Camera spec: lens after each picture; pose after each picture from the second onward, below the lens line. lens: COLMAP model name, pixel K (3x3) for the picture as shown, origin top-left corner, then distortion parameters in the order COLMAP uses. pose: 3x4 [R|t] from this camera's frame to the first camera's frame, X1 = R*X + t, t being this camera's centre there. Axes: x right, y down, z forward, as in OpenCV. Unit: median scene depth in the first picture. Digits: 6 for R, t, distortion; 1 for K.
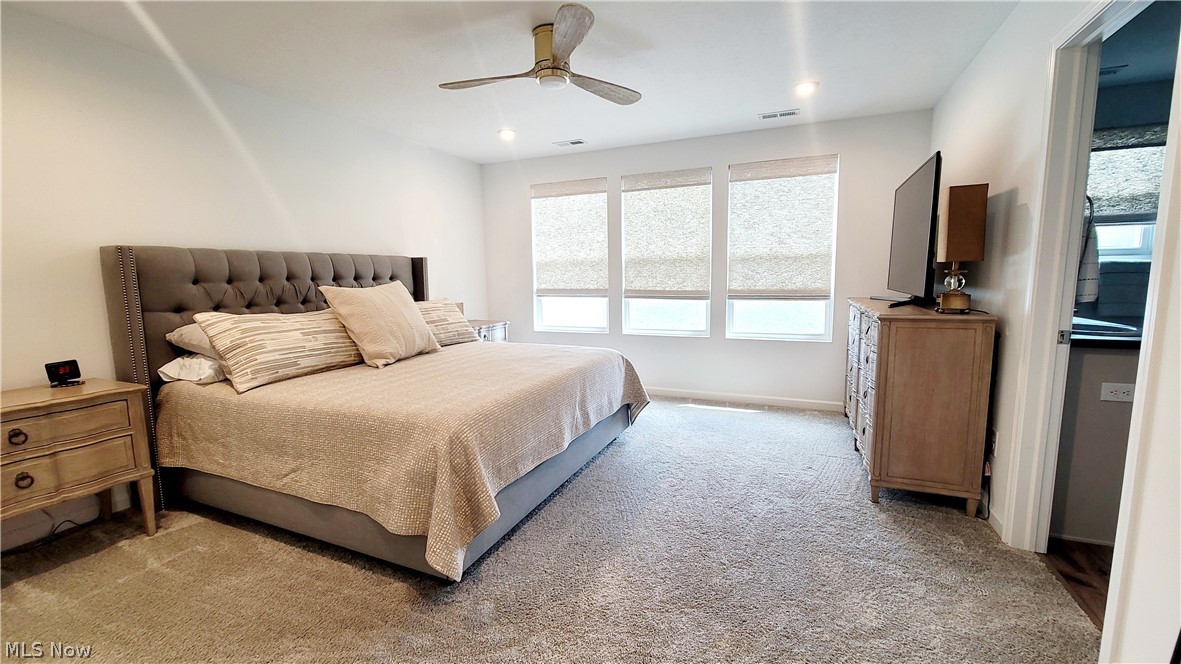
lens RADIAL K [[480.2, 0, 593.6], [0, 480.2, 335.7], [0, 0, 1]] dist [-0.000692, 0.000159]
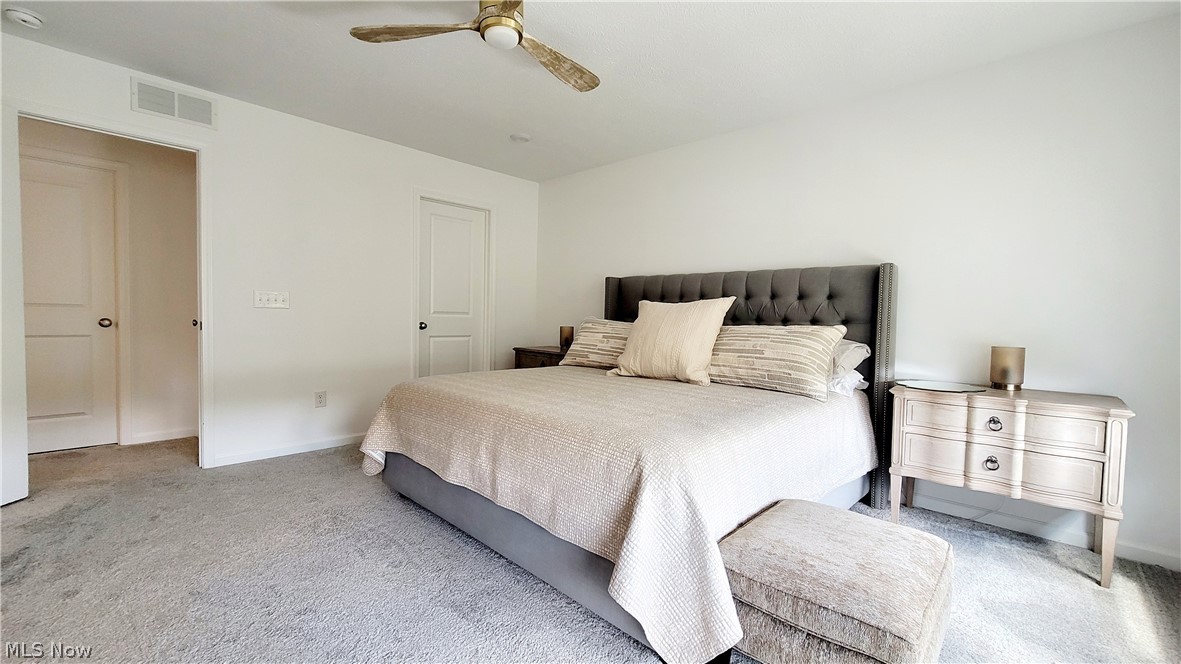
lens RADIAL K [[480.2, 0, 593.6], [0, 480.2, 335.7], [0, 0, 1]] dist [-0.000692, 0.000159]
pose [[-0.344398, 0.076606, -0.935693, 0.451251], [-0.118222, 0.985193, 0.124172, -0.118953], [0.931350, 0.153384, -0.330242, 1.002861]]
